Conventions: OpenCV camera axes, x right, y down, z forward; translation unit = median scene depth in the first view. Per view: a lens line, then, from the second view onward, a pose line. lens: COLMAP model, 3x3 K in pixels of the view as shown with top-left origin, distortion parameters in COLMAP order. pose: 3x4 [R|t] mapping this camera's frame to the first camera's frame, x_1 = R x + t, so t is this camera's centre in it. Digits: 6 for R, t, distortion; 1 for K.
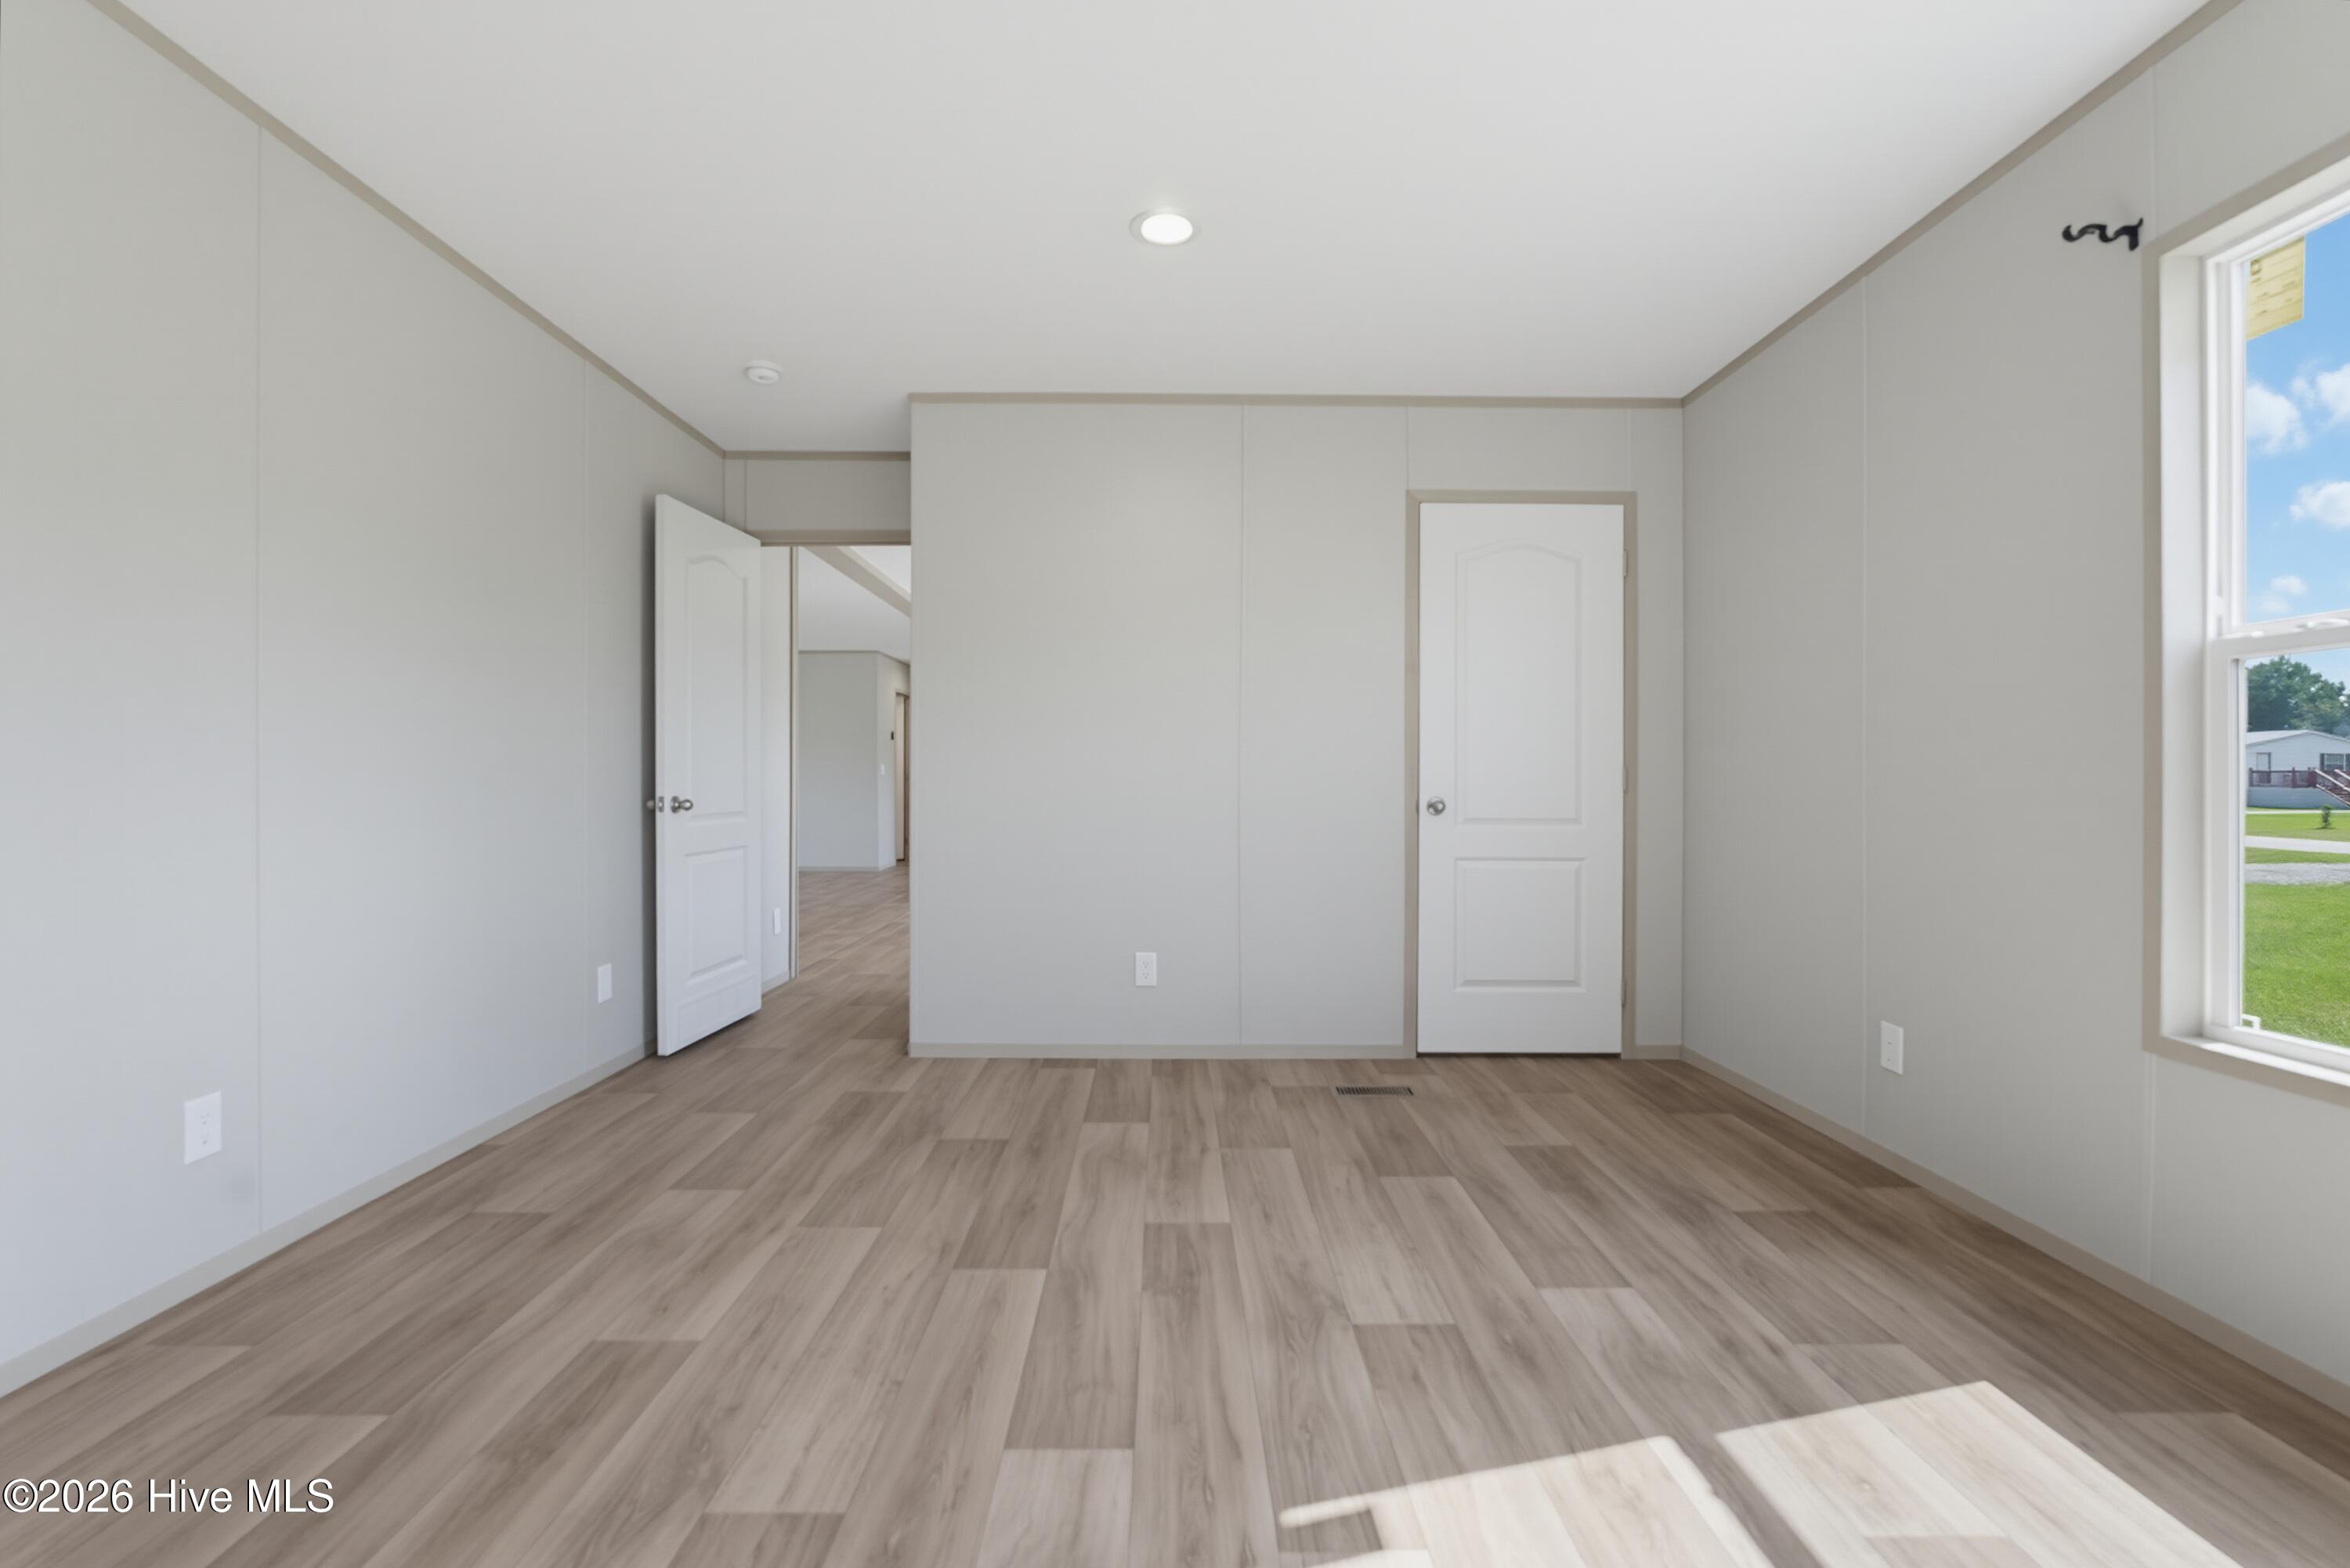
lens RADIAL K [[1034.8, 0, 1166.6], [0, 1034.8, 781.7], [0, 0, 1]] dist [-0.000453, -0.000019]
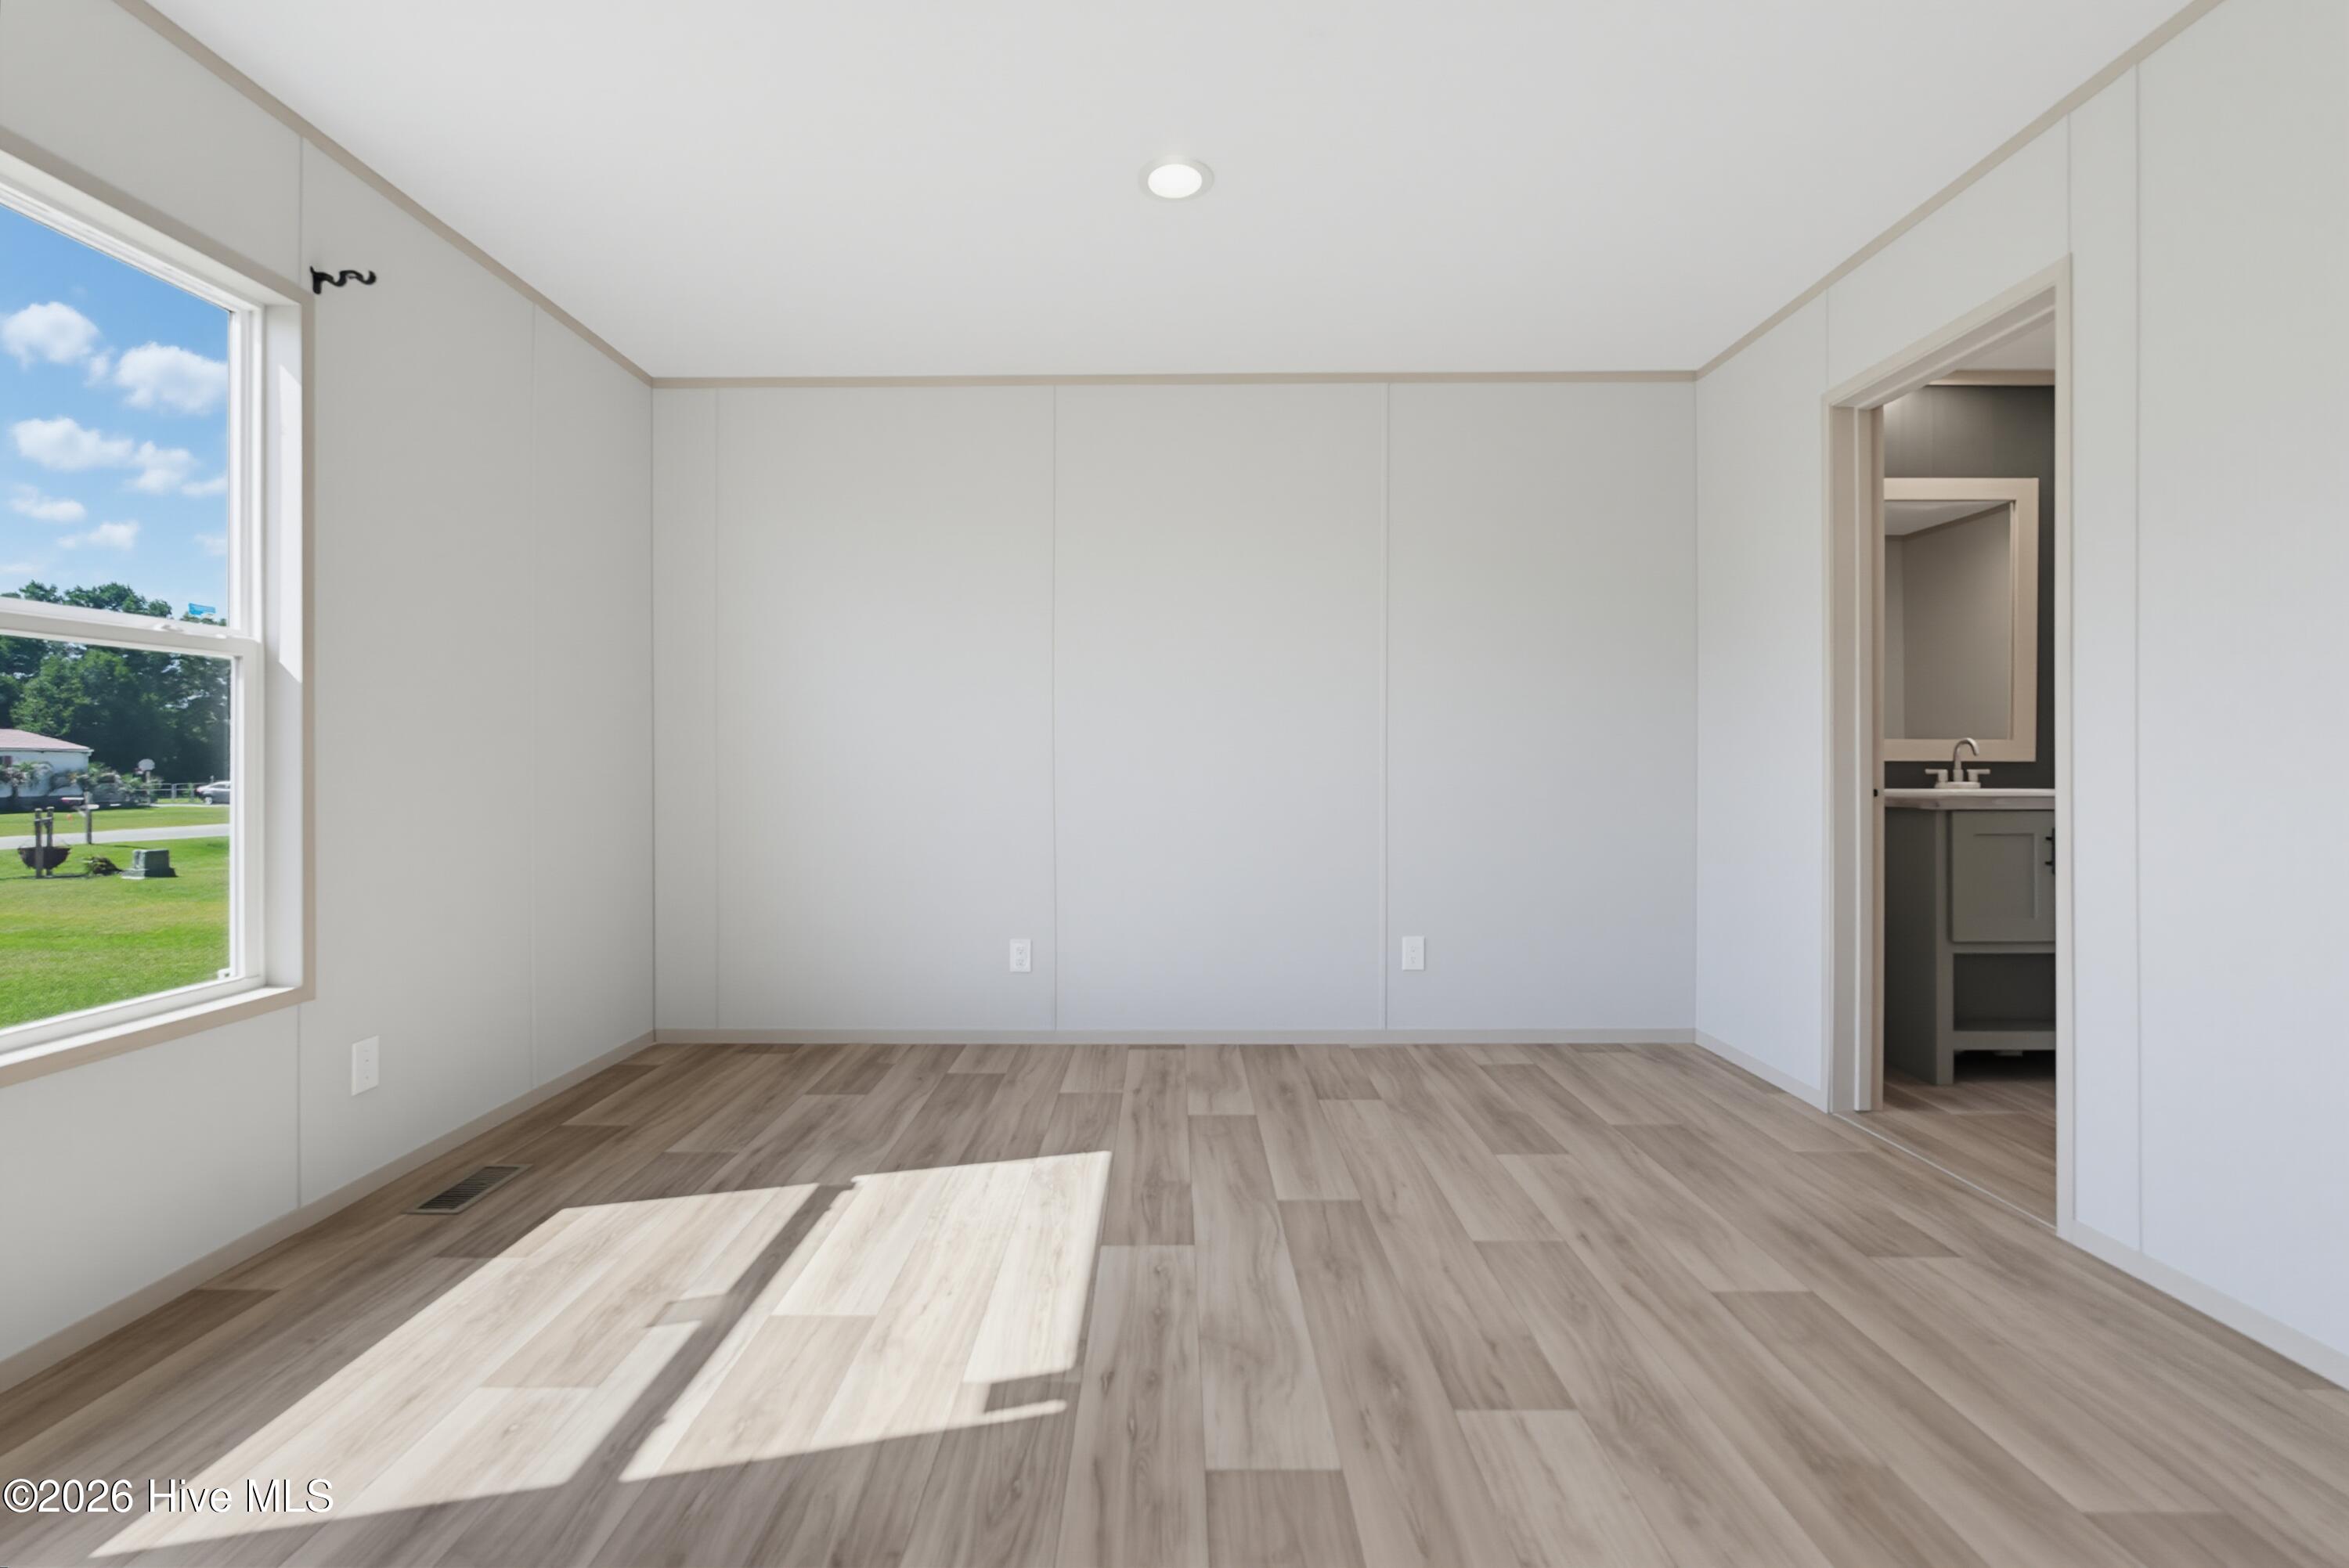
lens RADIAL K [[1024.2, 0, 1164.4], [0, 1024.2, 763.5], [0, 0, 1]] dist [0.000750, 0.000410]
pose [[-0.999978, 0.000024, 0.006628, -0.000571], [0.000048, 0.999994, 0.003526, -0.005299], [-0.006628, 0.003526, -0.999972, 1.937194]]
